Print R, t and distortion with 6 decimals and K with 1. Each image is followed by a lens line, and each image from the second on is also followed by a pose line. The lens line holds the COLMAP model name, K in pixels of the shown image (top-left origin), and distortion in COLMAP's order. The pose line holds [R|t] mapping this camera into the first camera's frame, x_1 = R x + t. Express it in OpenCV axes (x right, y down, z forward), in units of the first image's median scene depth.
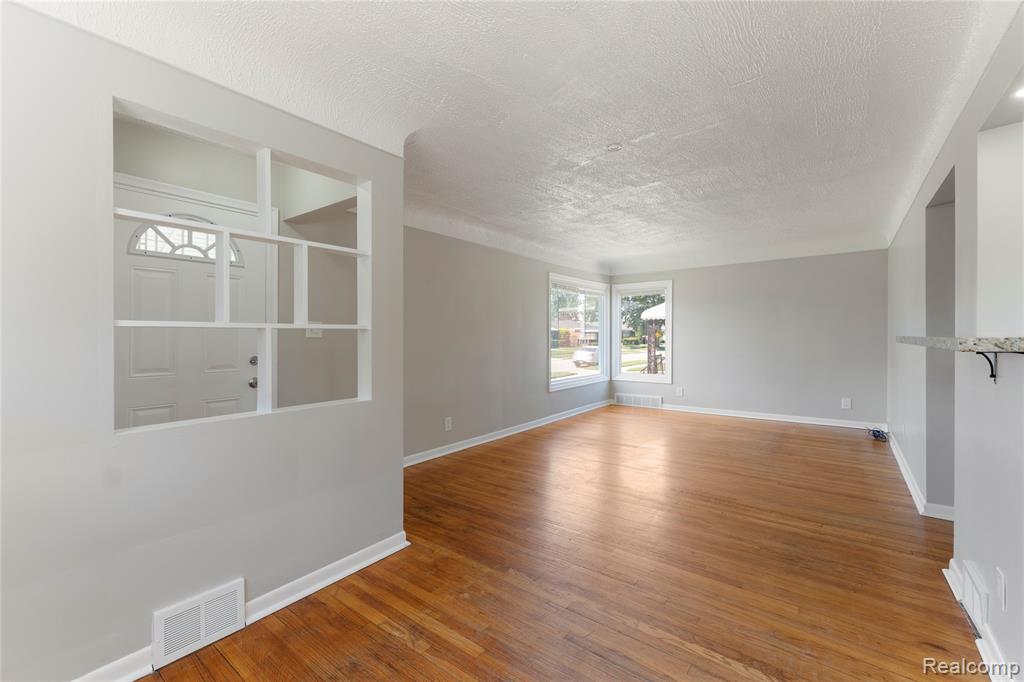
lens RADIAL K [[444.2, 0, 511.5], [0, 444.2, 337.8], [0, 0, 1]] dist [0.021796, 0.000602]
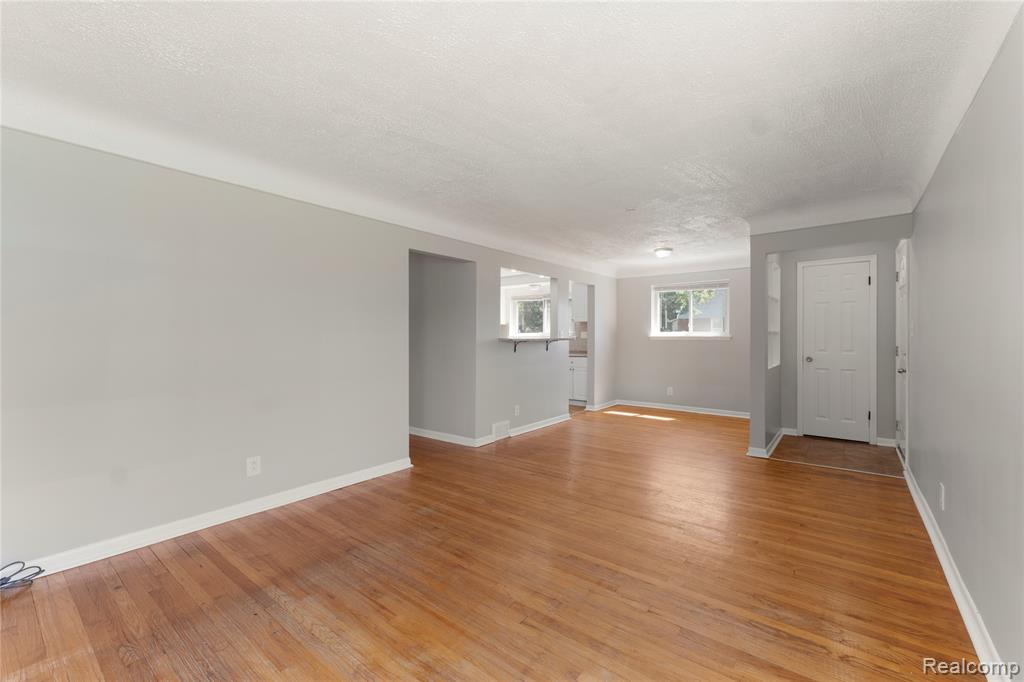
lens RADIAL K [[444.2, 0, 504.7], [0, 444.2, 342.5], [0, 0, 1]] dist [0.021796, 0.000602]
pose [[-0.999730, 0.001700, 0.023167, 0.529612], [0.002001, 0.999914, 0.012972, -0.009325], [-0.023143, 0.013015, -0.999647, 2.147224]]
